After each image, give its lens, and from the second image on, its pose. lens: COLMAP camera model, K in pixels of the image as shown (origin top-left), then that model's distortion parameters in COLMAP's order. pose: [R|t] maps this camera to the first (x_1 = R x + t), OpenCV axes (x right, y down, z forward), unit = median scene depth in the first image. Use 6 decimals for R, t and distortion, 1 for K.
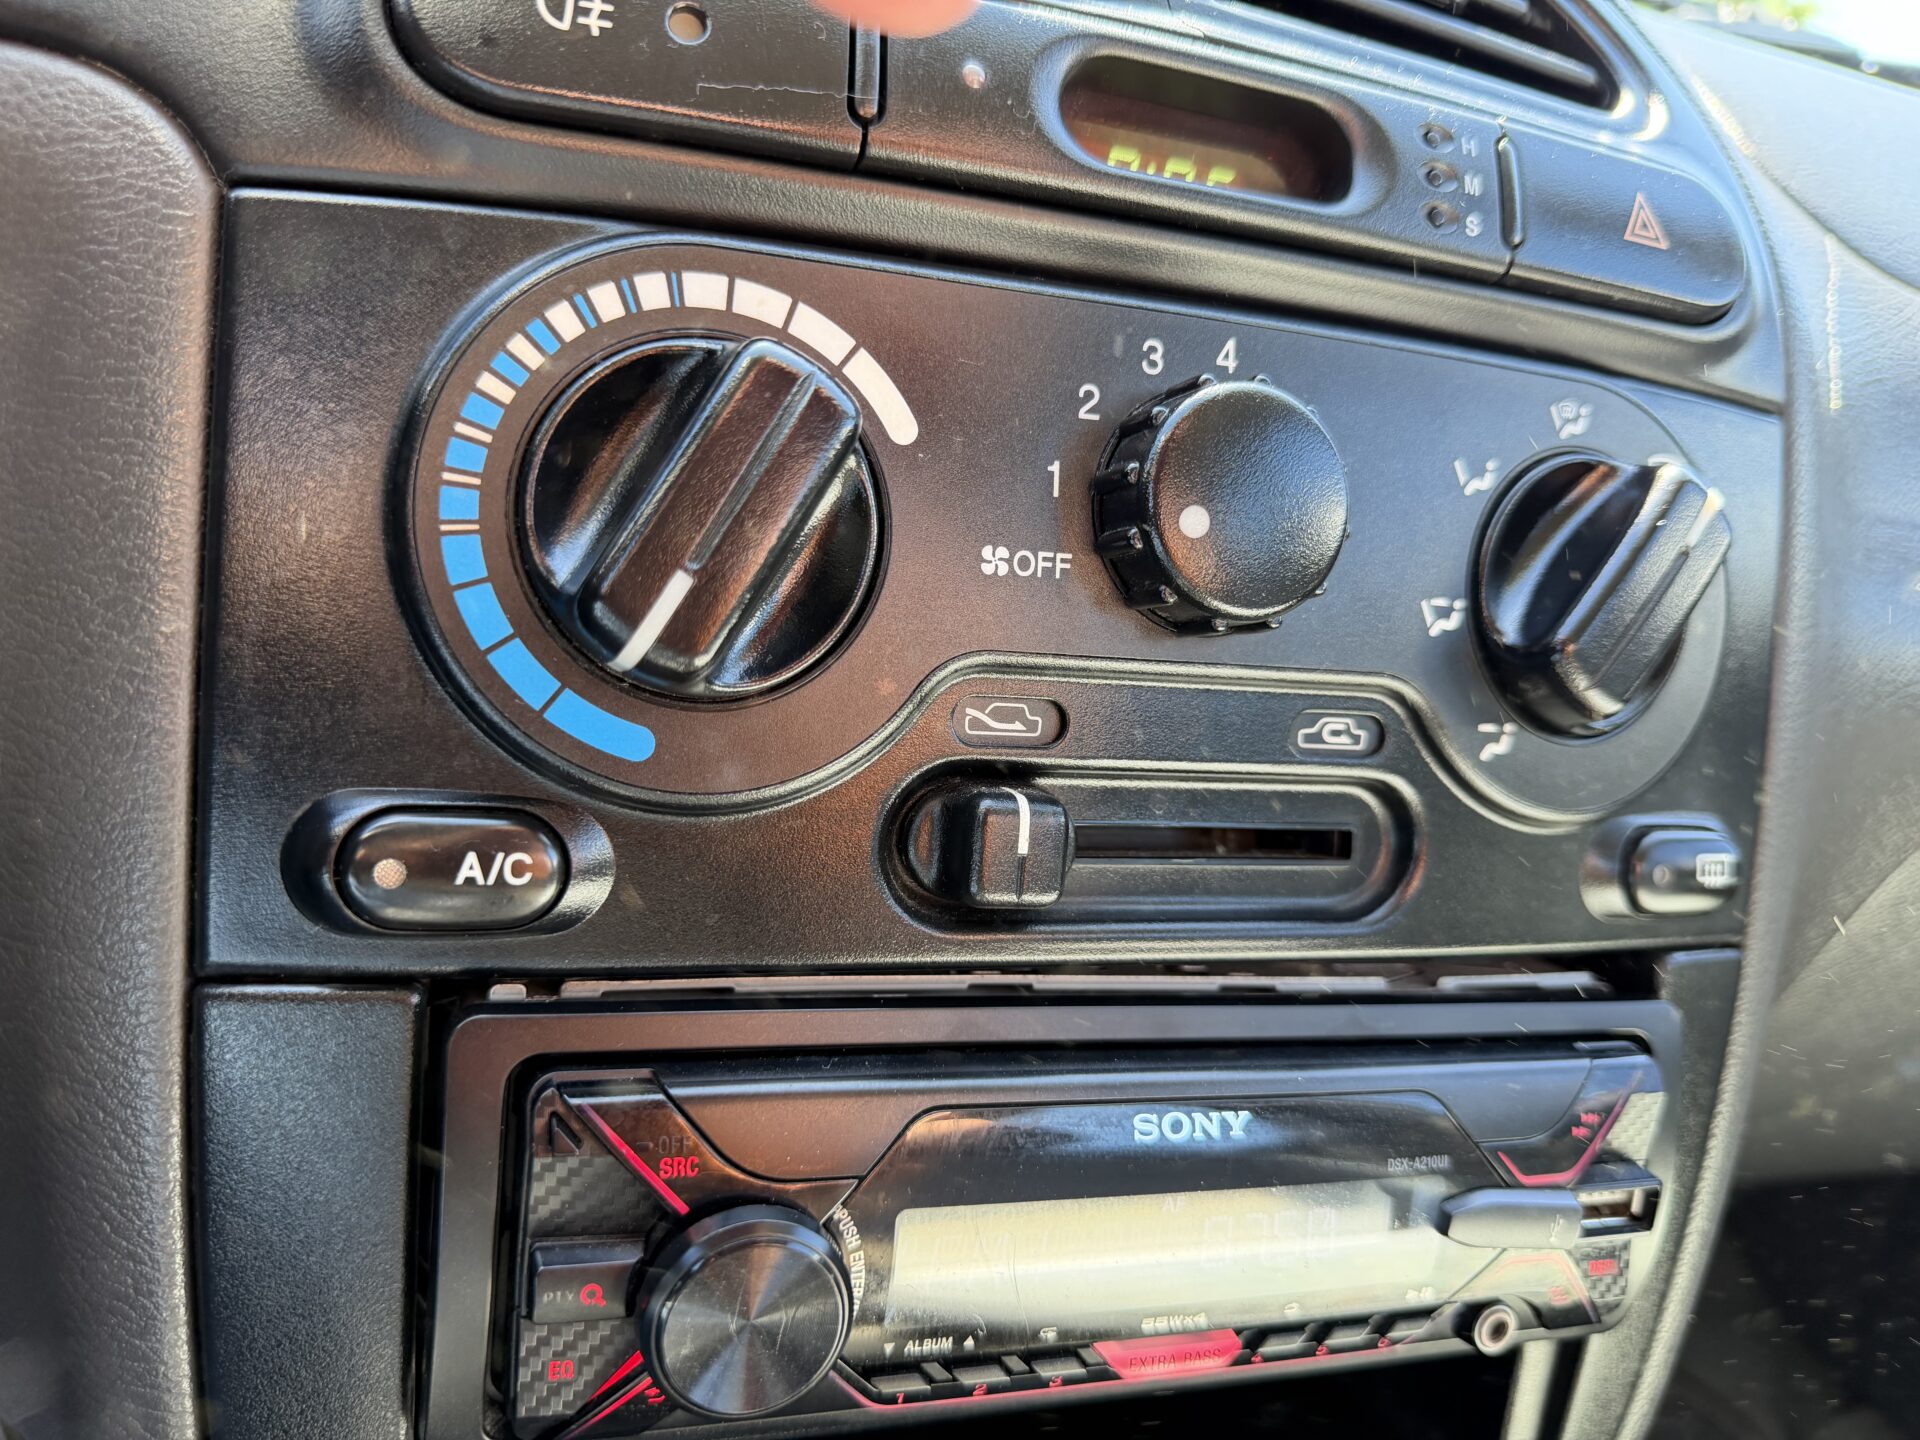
lens RADIAL K [[1334.4, 0, 954.2], [0, 1334.4, 723.6], [0, 0, 1]] dist [-0.023470, -0.007578]
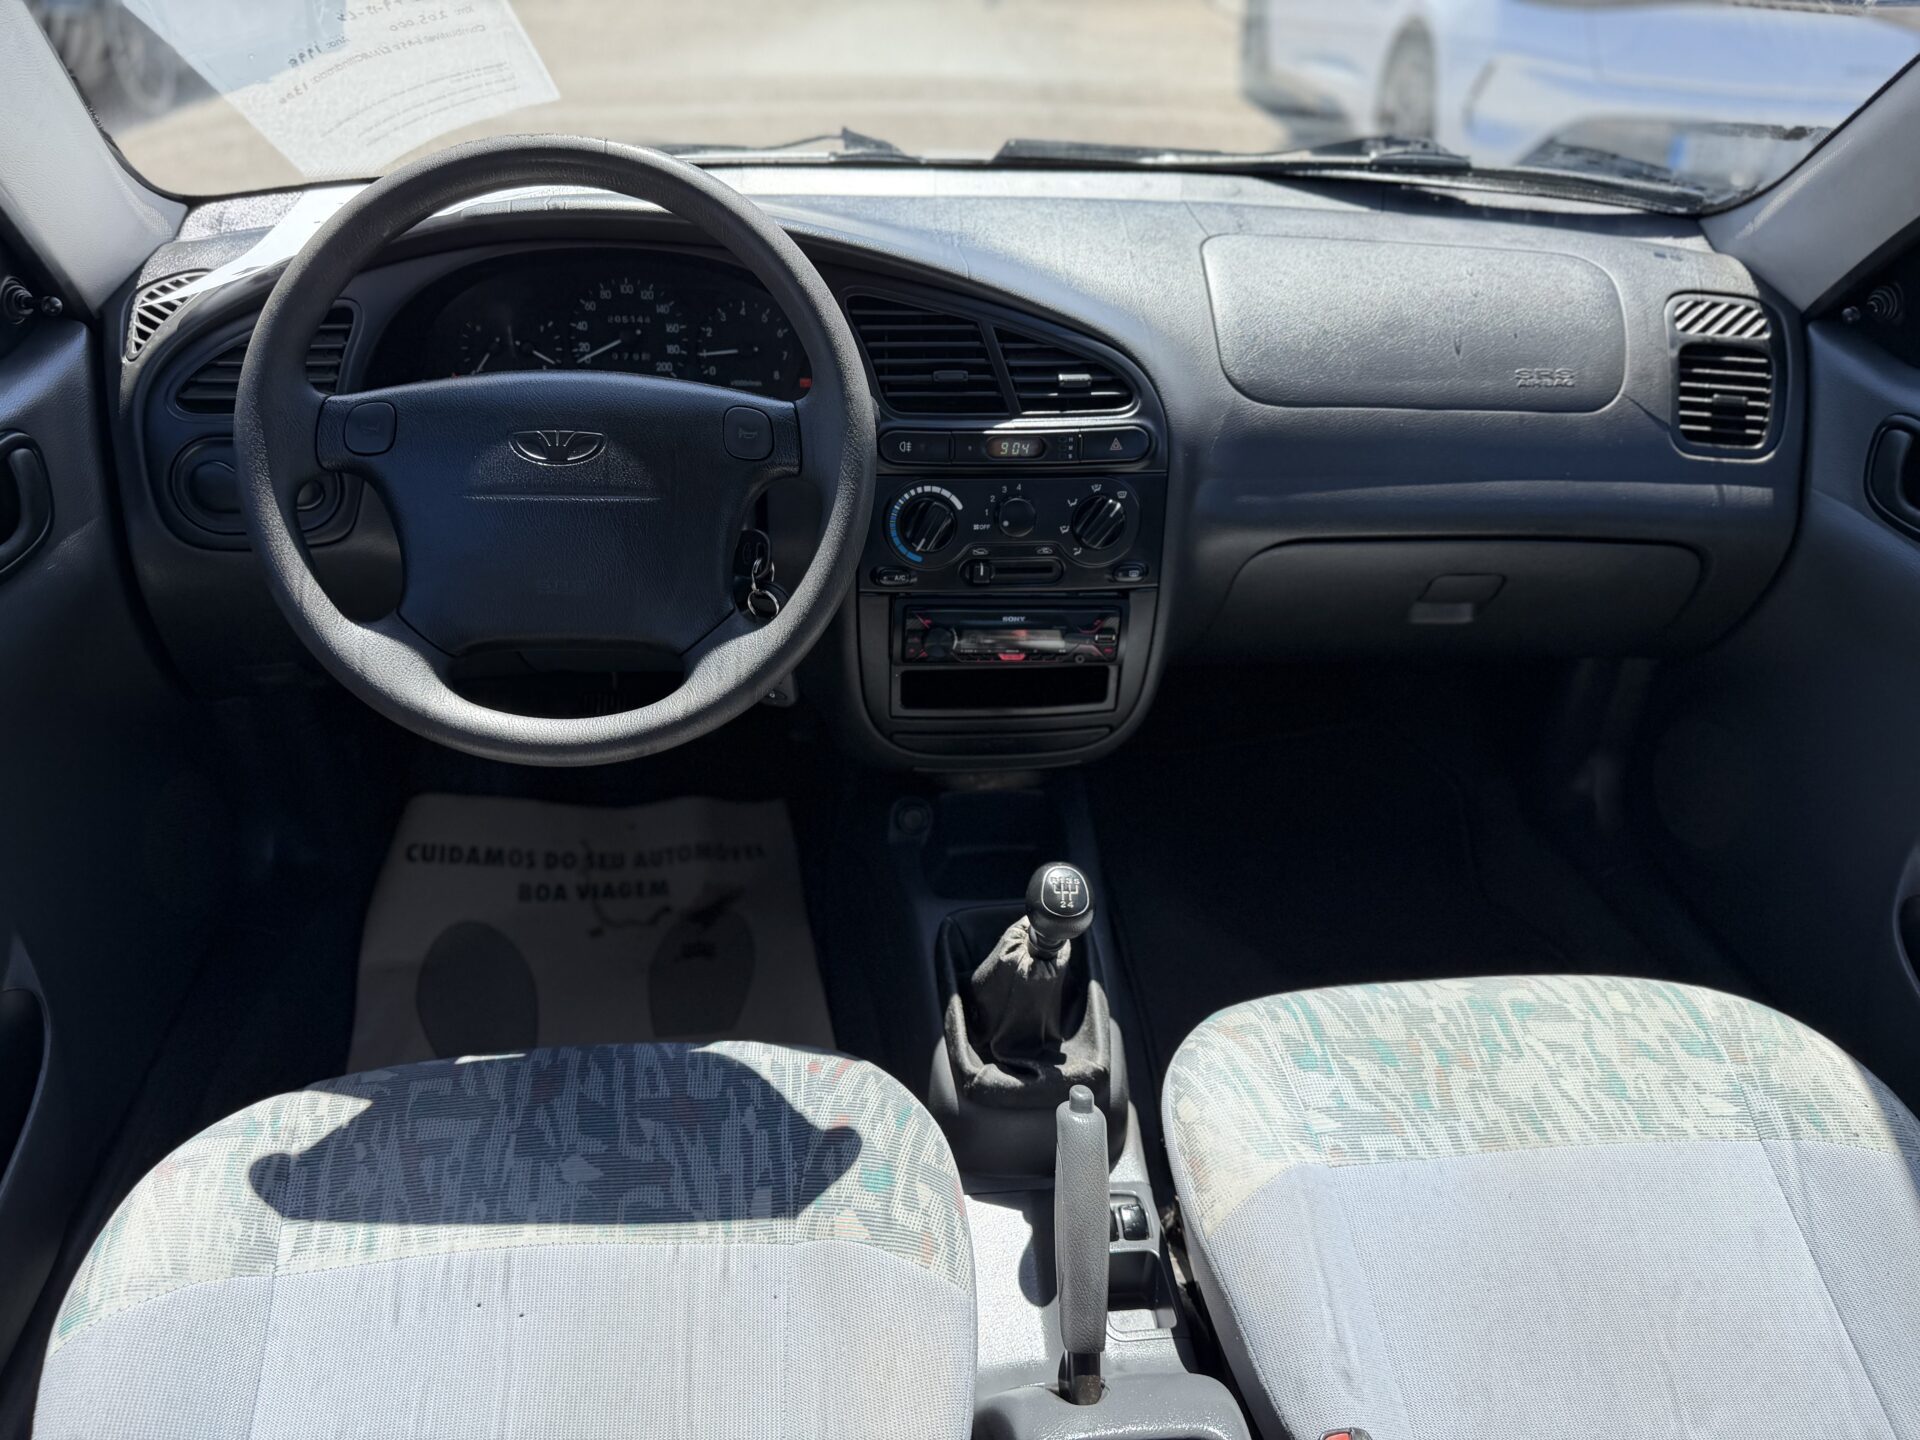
lens RADIAL K [[1334.4, 0, 957.1], [0, 1334.4, 717.7], [0, 0, 1]] dist [-0.023470, -0.007578]
pose [[0.965395, 0.046341, -0.256641, 1.603008], [0.033566, 0.953822, 0.298490, -1.151090], [0.258622, -0.296775, 0.919260, -5.042964]]
